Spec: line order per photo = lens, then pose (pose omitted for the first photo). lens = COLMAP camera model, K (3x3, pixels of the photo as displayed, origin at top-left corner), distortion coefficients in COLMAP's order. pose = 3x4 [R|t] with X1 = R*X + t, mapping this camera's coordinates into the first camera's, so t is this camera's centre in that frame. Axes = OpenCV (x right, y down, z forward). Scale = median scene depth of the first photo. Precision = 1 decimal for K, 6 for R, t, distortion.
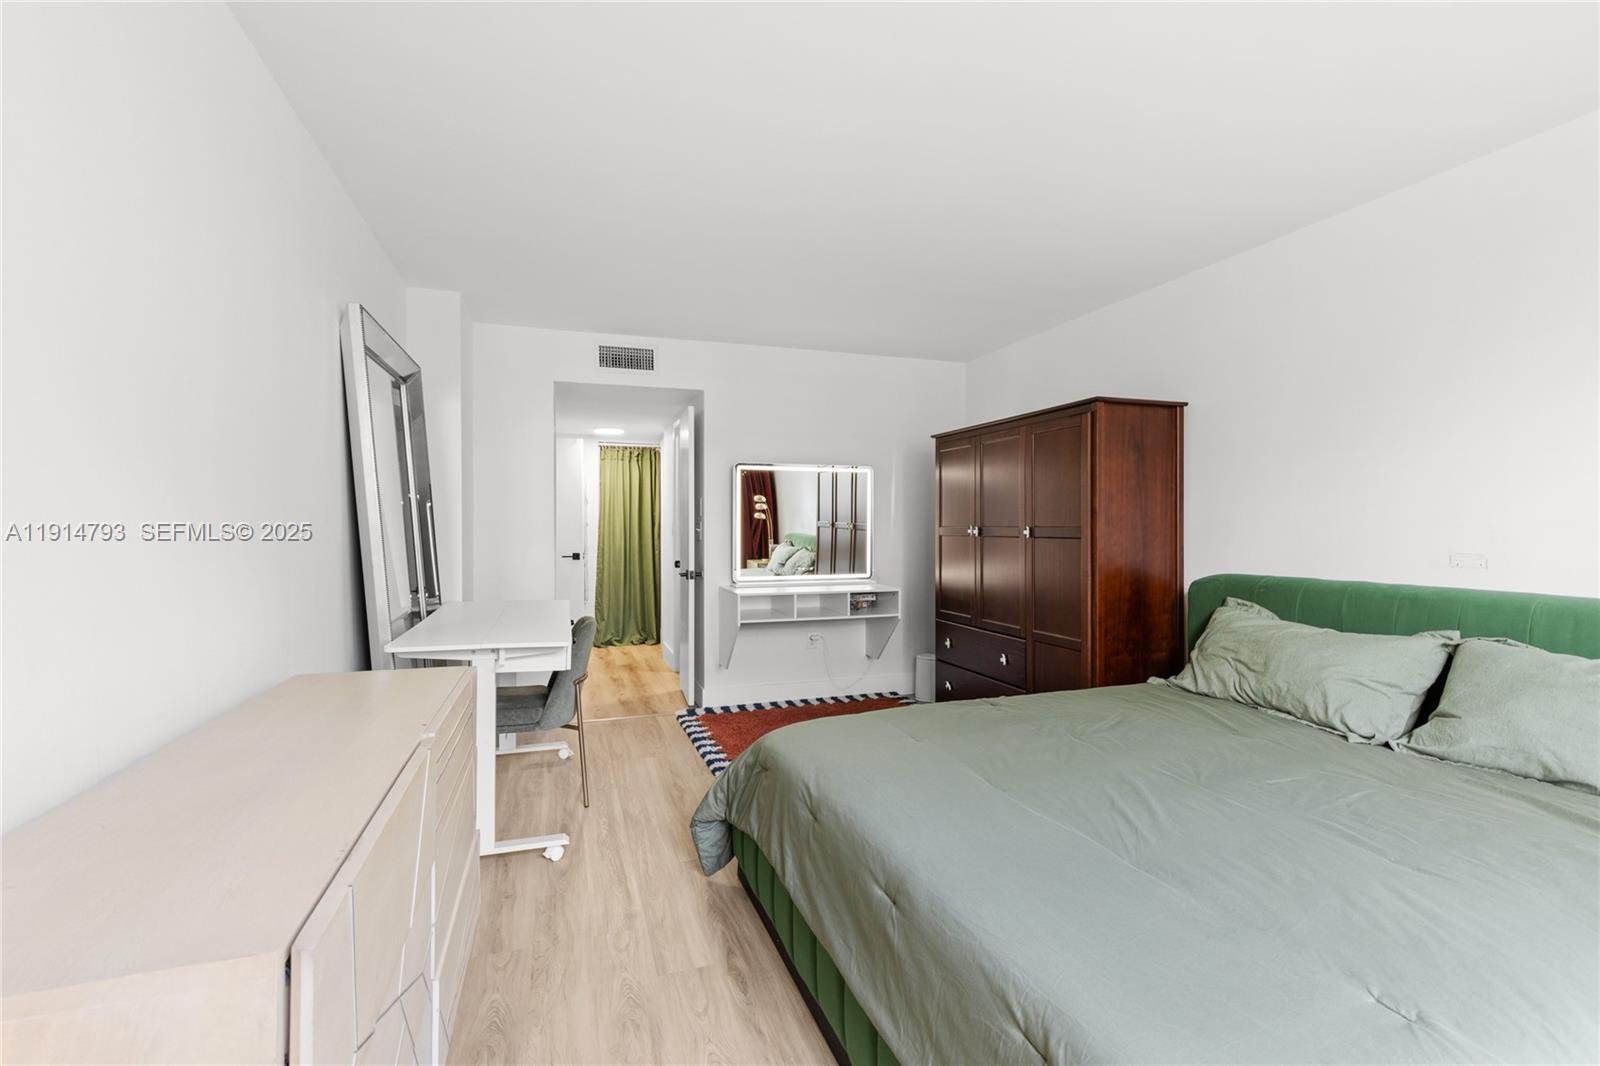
lens RADIAL K [[724.6, 0, 809.8], [0, 724.6, 513.9], [0, 0, 1]] dist [0.004929, -0.000316]
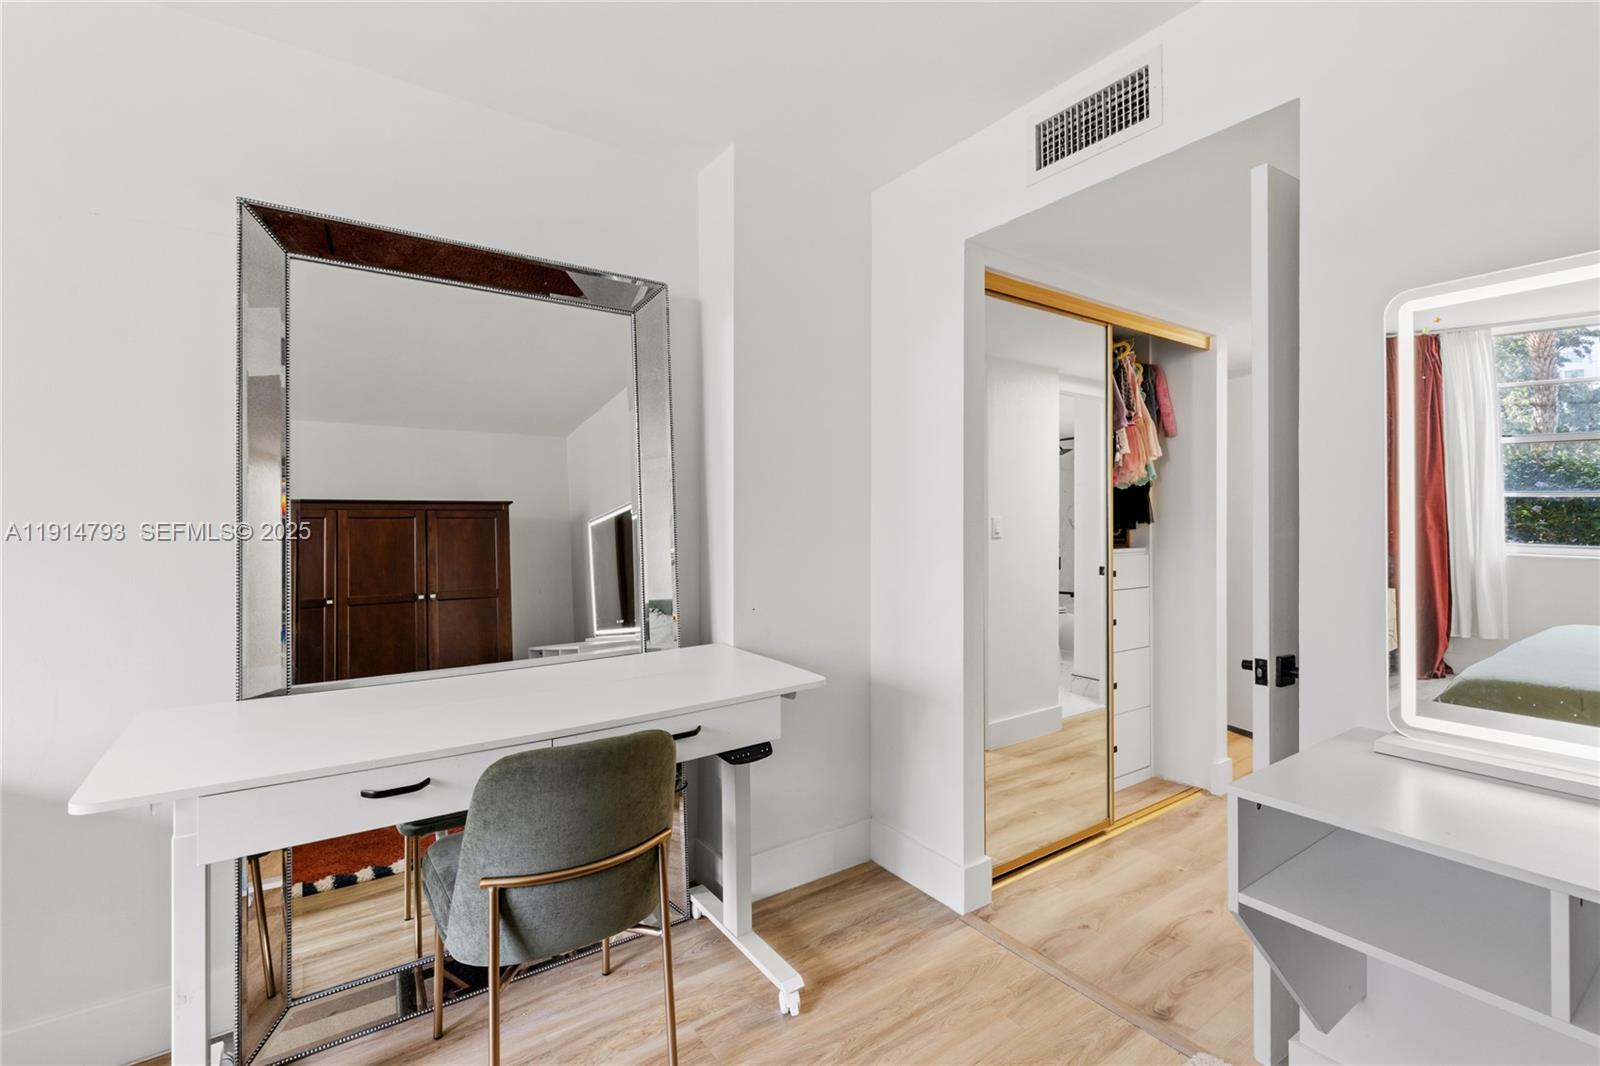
lens RADIAL K [[724.6, 0, 809.8], [0, 724.6, 513.9], [0, 0, 1]] dist [0.004929, -0.000316]
pose [[0.280629, -0.000560, -0.959816, 0.098857], [0.016197, 0.999860, 0.004153, 0.006799], [0.959680, -0.016712, 0.280599, 0.711945]]
